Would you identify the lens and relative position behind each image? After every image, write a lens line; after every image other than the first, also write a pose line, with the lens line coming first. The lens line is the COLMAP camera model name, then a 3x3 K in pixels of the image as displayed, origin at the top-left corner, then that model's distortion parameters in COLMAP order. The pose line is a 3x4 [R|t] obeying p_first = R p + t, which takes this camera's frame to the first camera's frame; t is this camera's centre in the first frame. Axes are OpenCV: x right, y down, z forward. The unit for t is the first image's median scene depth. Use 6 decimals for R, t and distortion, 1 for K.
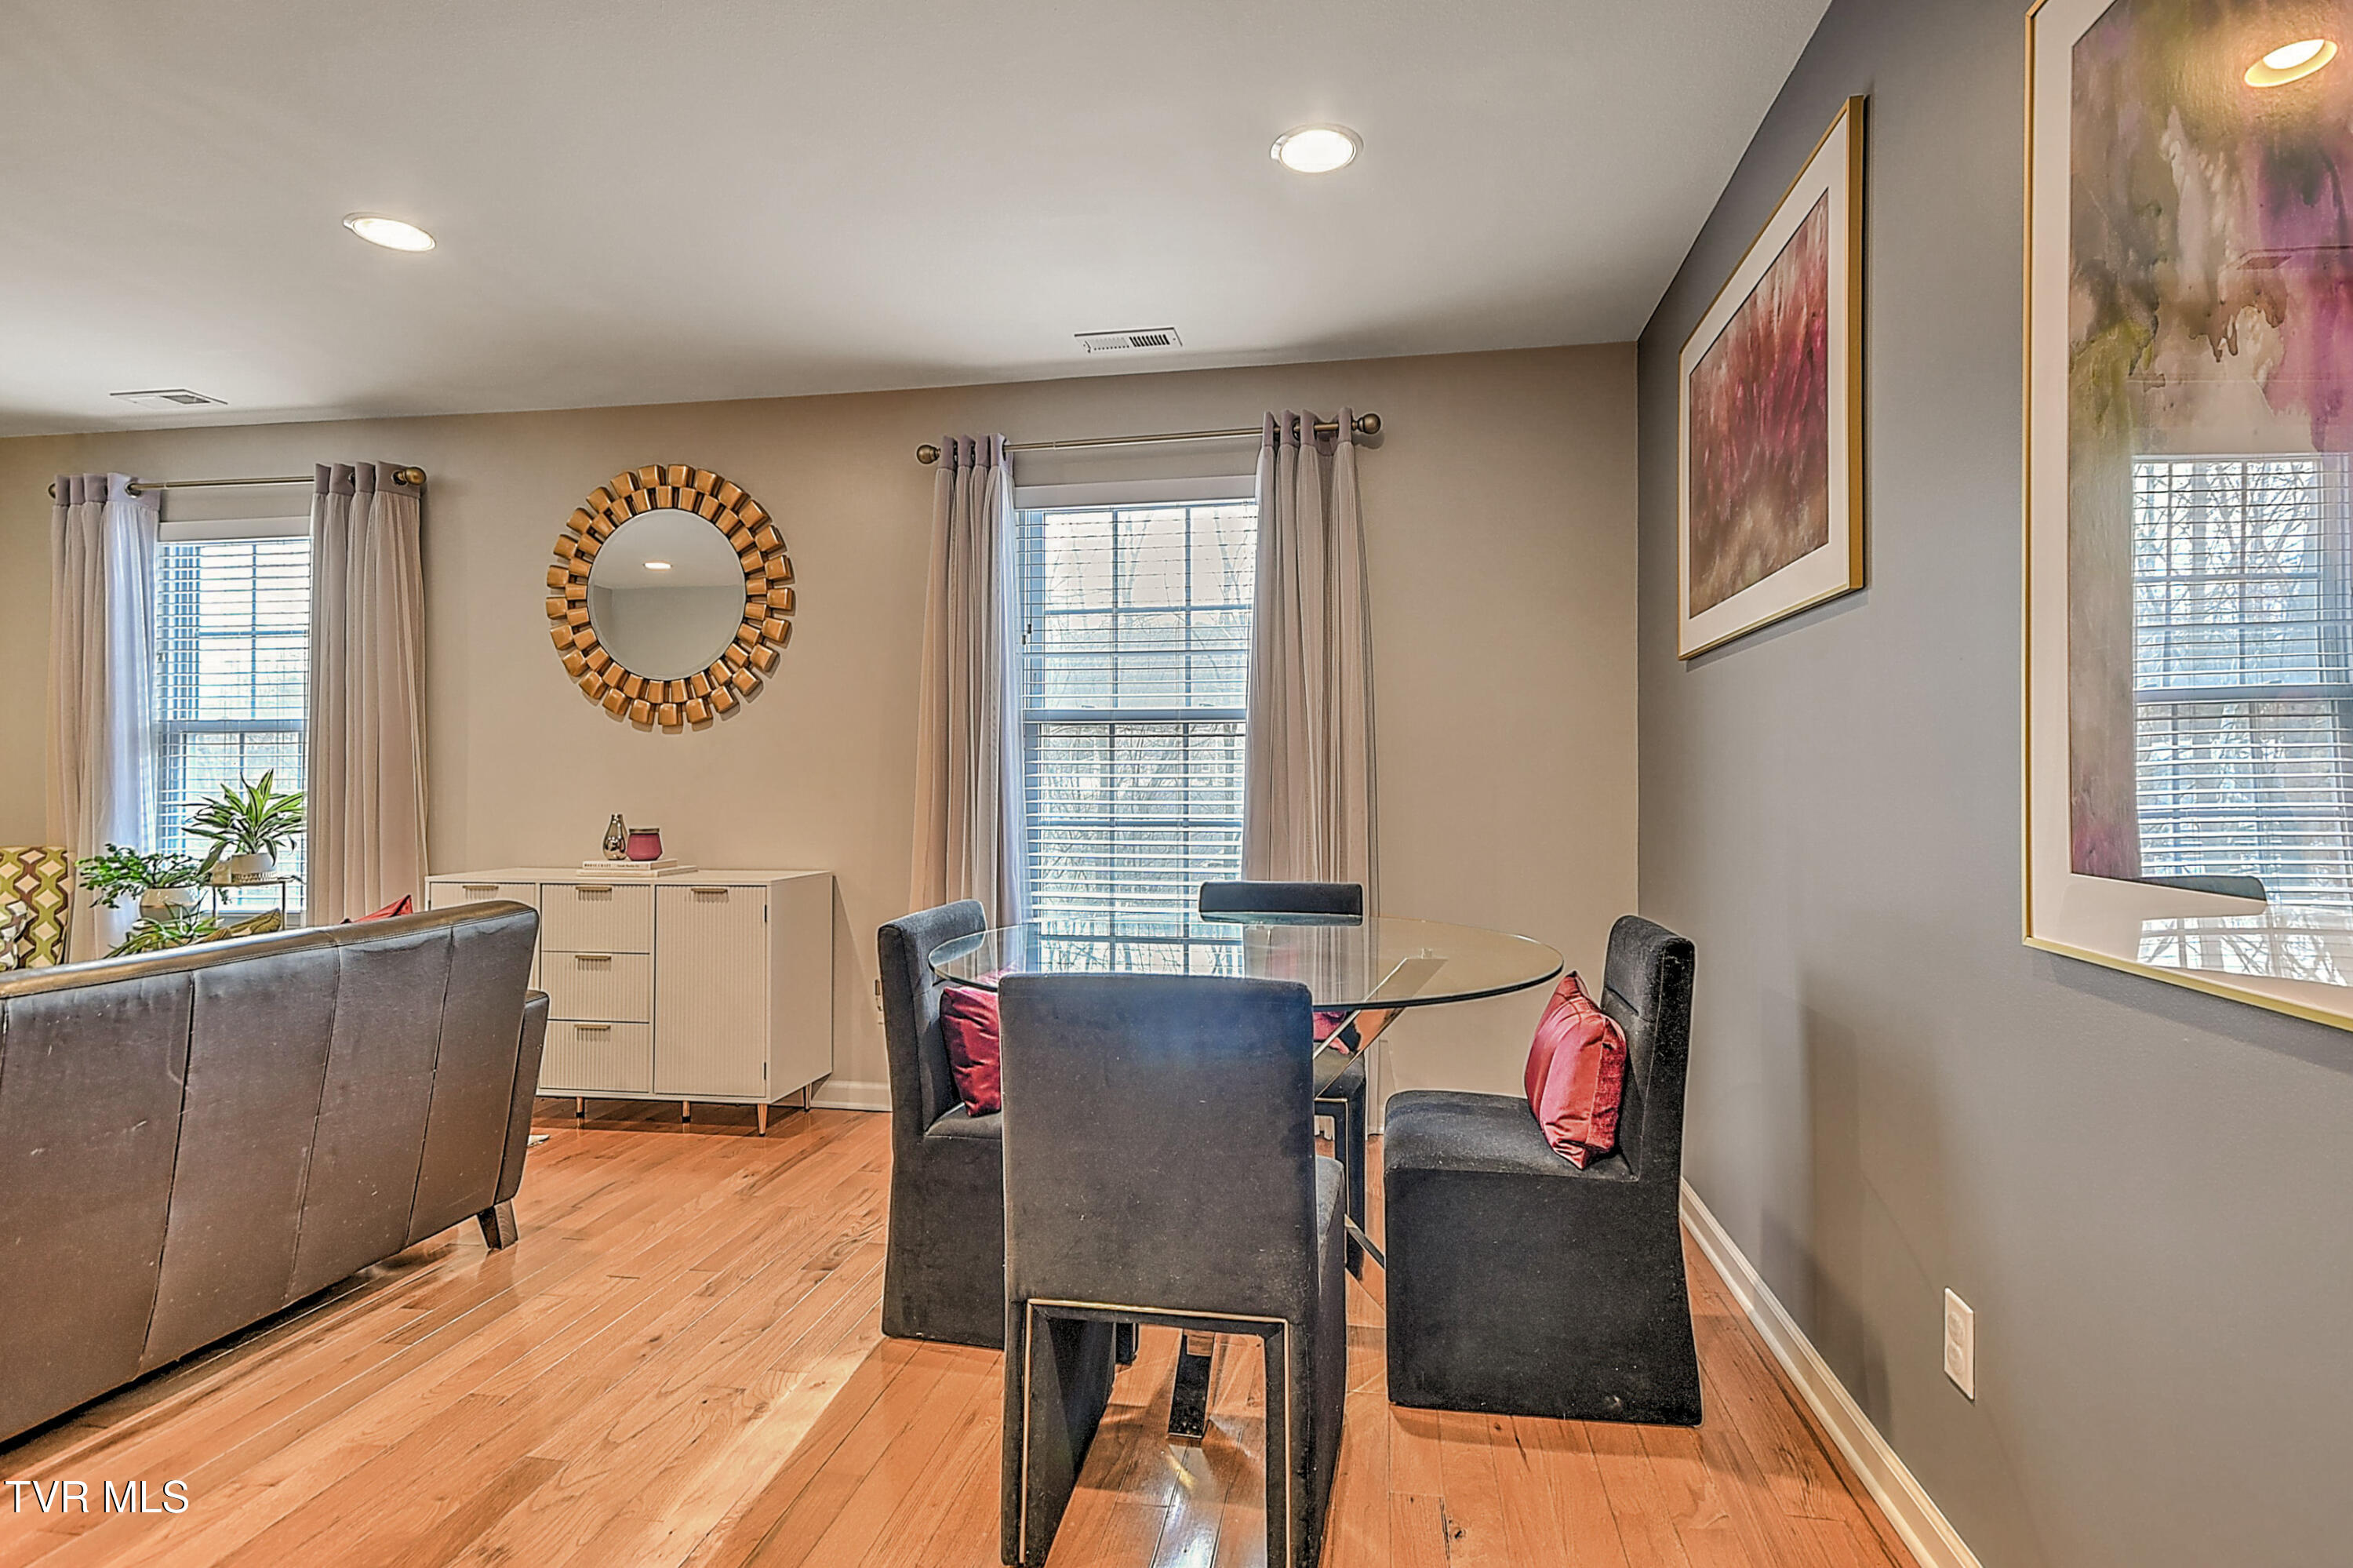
lens RADIAL K [[1164.2, 0, 1193.2], [0, 1164.2, 768.3], [0, 0, 1]] dist [0.033900, -0.005672]
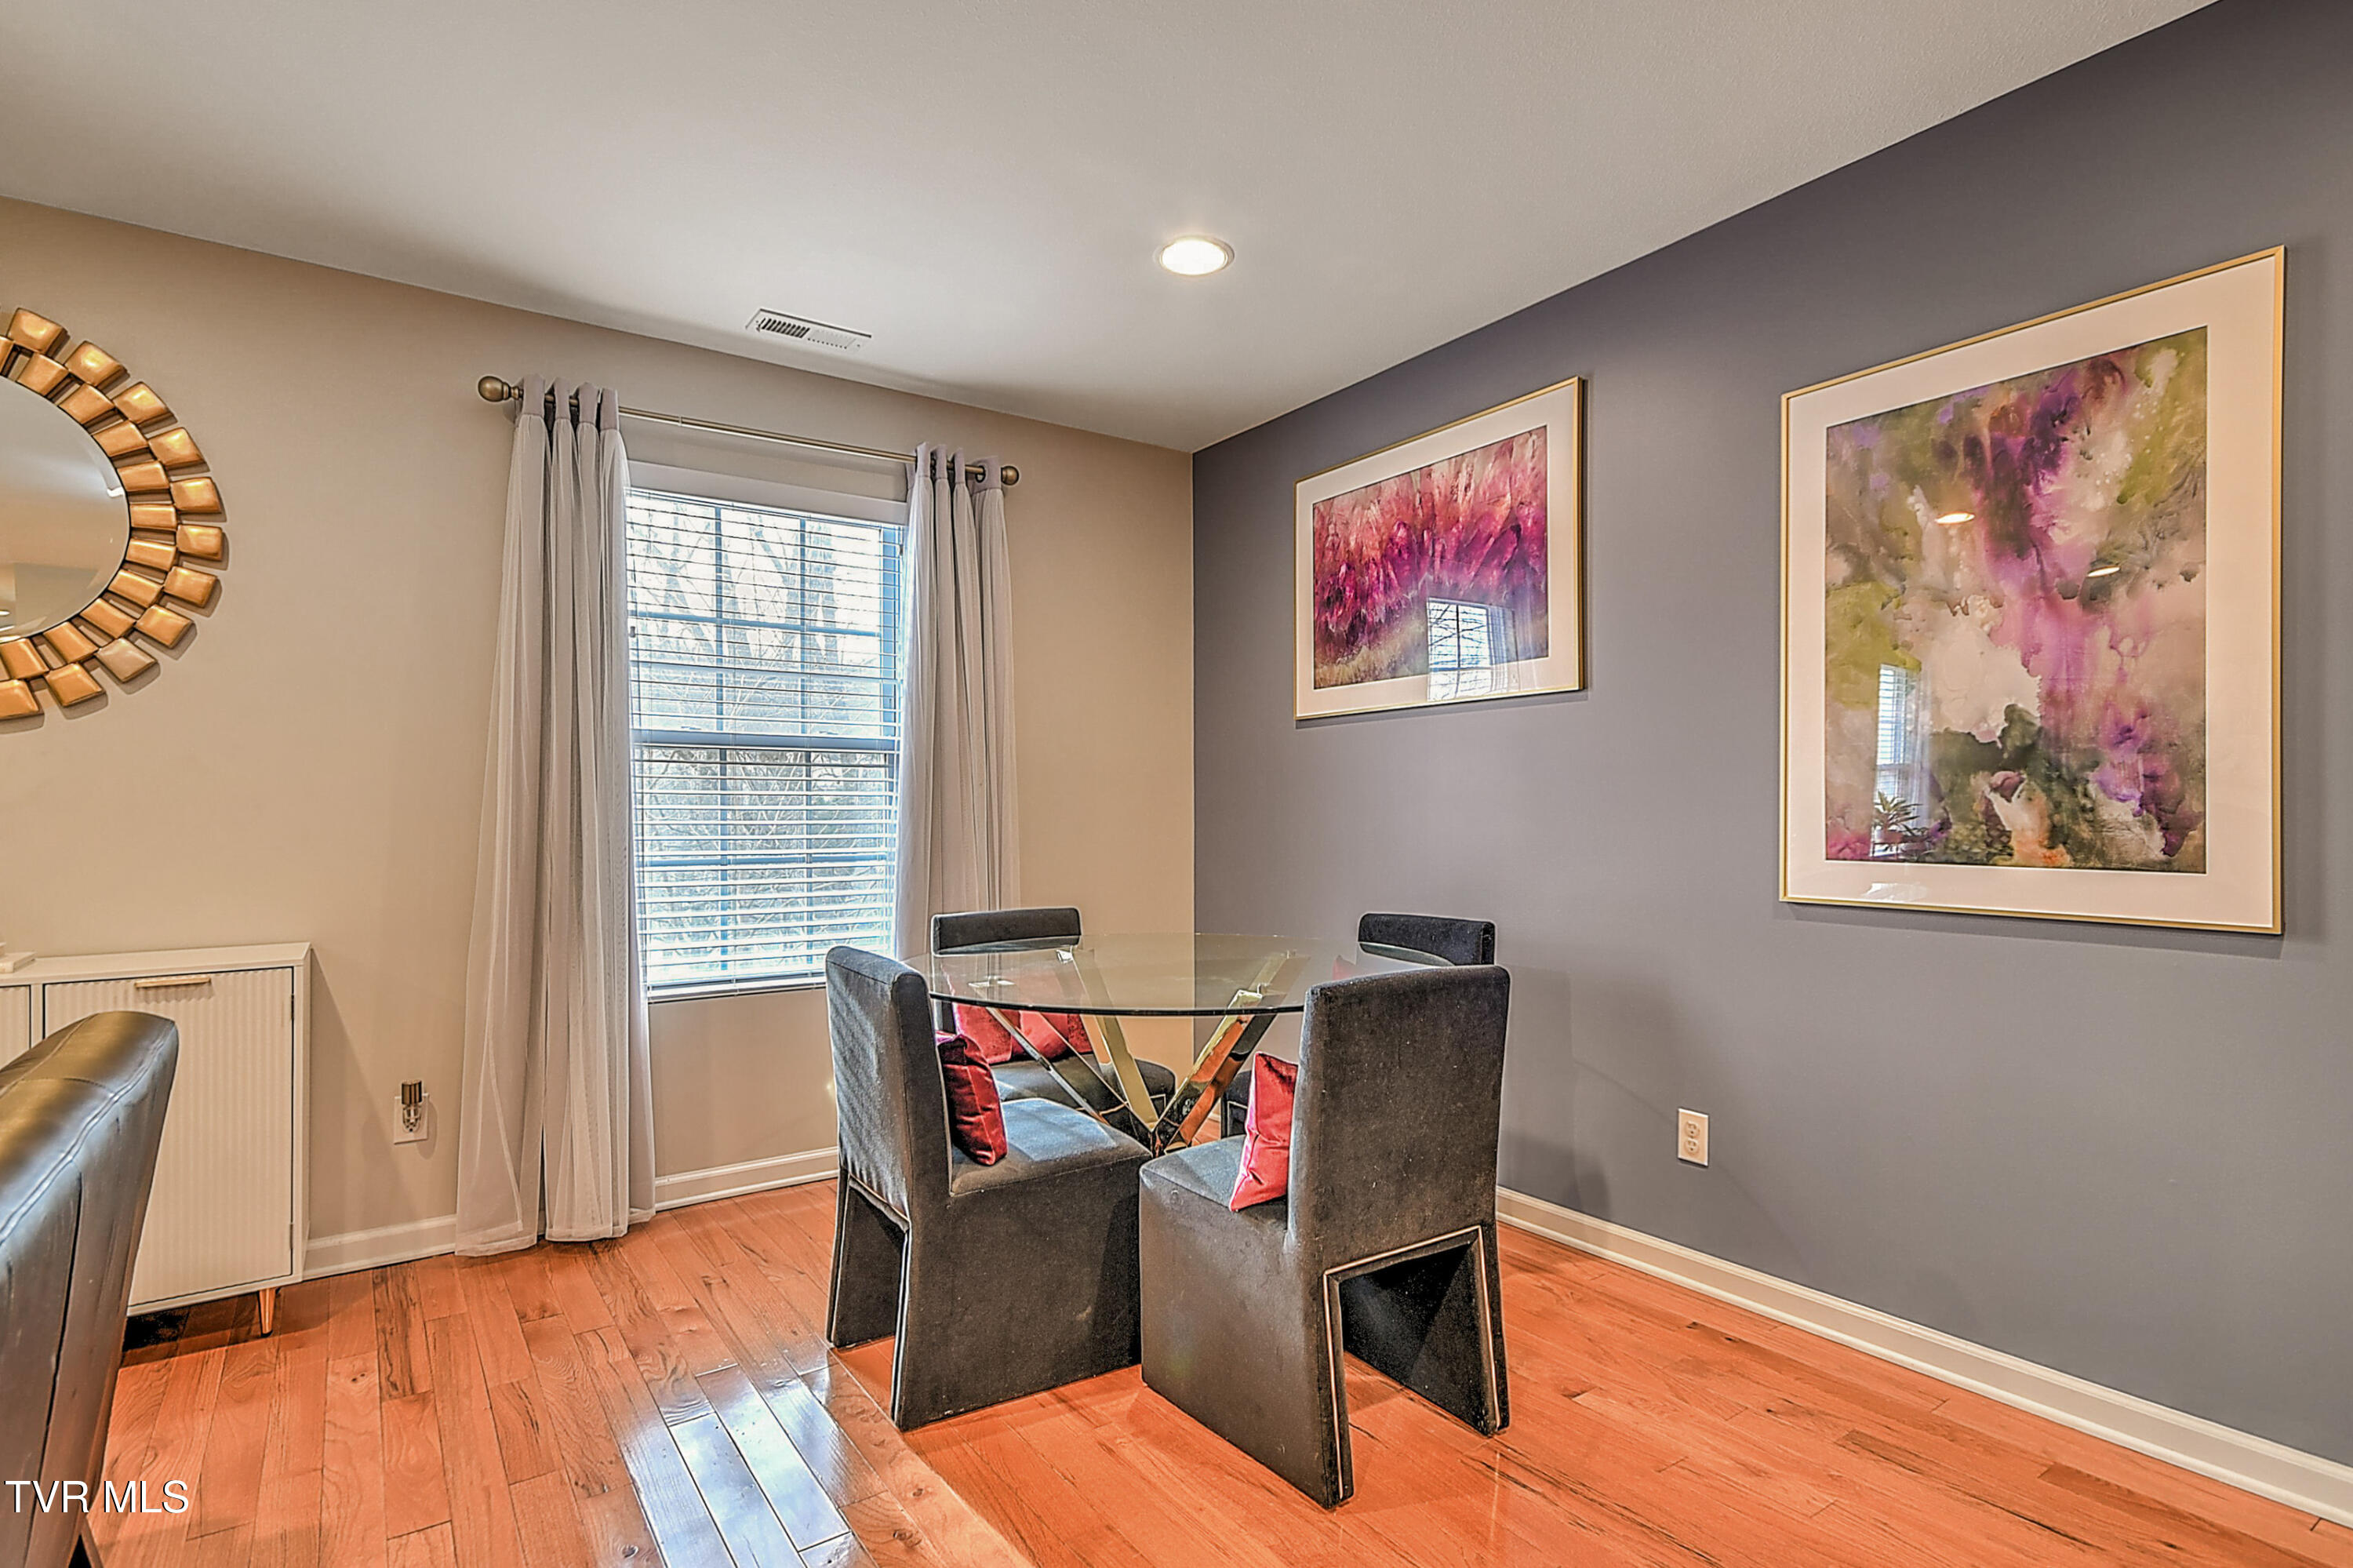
lens RADIAL K [[1164.2, 0, 1173.6], [0, 1164.2, 803.4], [0, 0, 1]] dist [0.033900, -0.005672]
pose [[0.711313, 0.003860, 0.702865, -0.449082], [-0.005997, 0.999982, 0.000578, 0.000931], [-0.702850, -0.004626, 0.711323, 0.130784]]
